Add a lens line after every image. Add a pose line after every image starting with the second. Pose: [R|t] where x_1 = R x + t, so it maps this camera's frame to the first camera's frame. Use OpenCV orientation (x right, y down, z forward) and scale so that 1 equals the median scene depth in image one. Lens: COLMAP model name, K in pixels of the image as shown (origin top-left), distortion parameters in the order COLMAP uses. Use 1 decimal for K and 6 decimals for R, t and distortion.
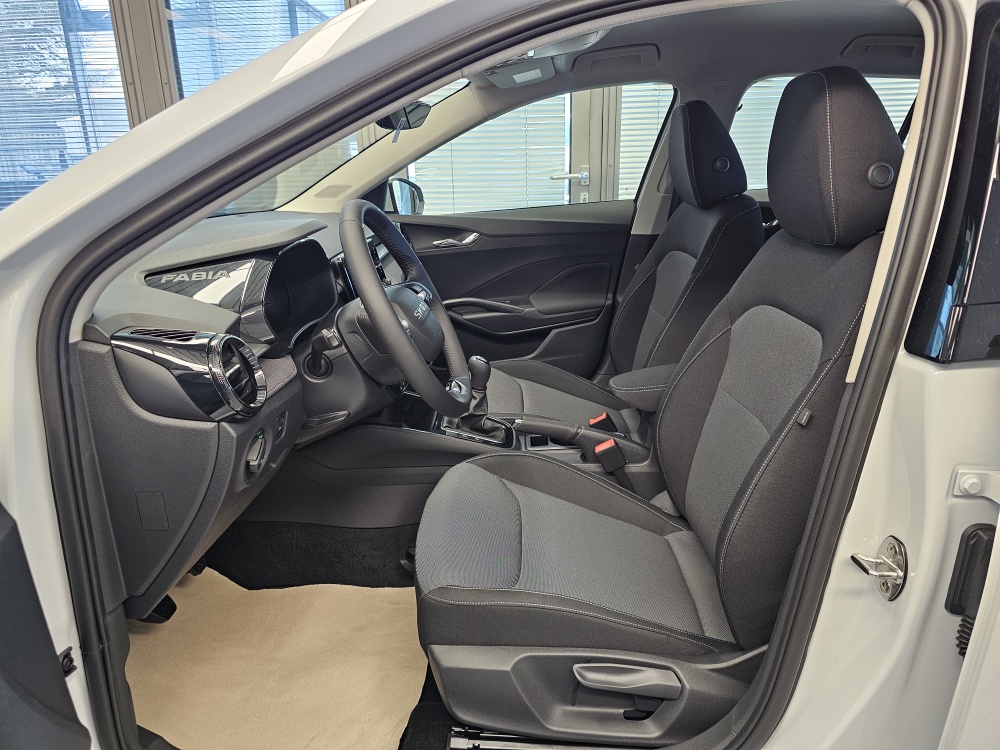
lens RADIAL K [[677.6, 0, 496.3], [0, 677.6, 363.1], [0, 0, 1]] dist [0.069680, -0.083180]
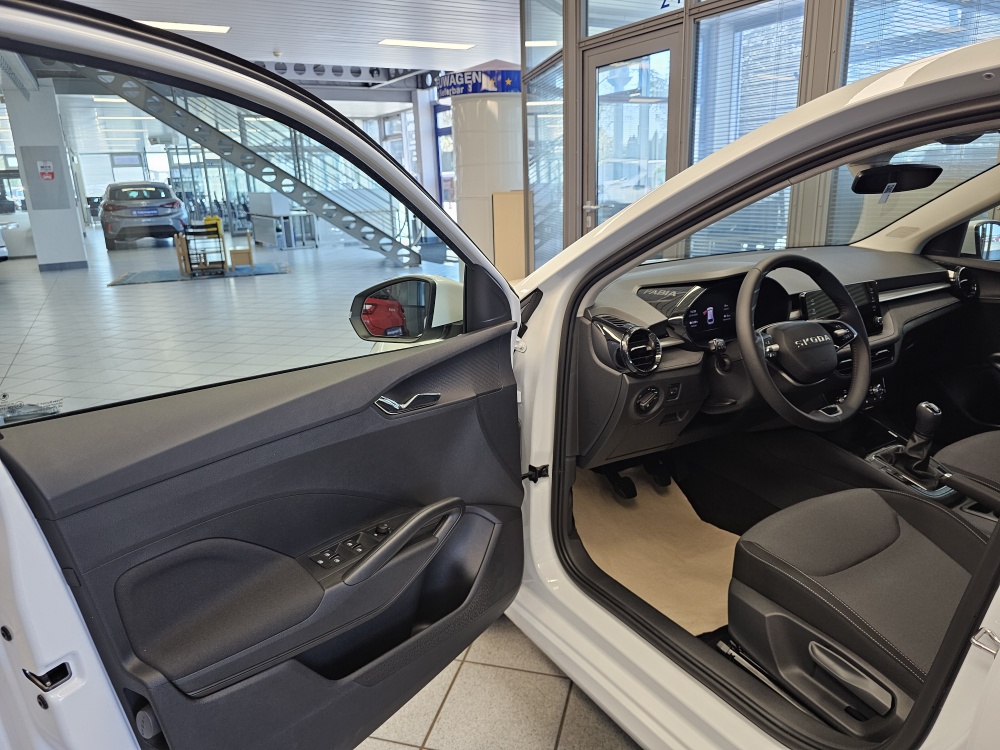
lens RADIAL K [[683.0, 0, 500.0], [0, 683.0, 375.0], [0, 0, 1]] dist [0.068520, -0.080327]
pose [[0.526667, 0.236830, -0.816415, 0.774701], [-0.231955, 0.963999, 0.130009, -0.059858], [0.817813, 0.120900, 0.562641, -0.244531]]
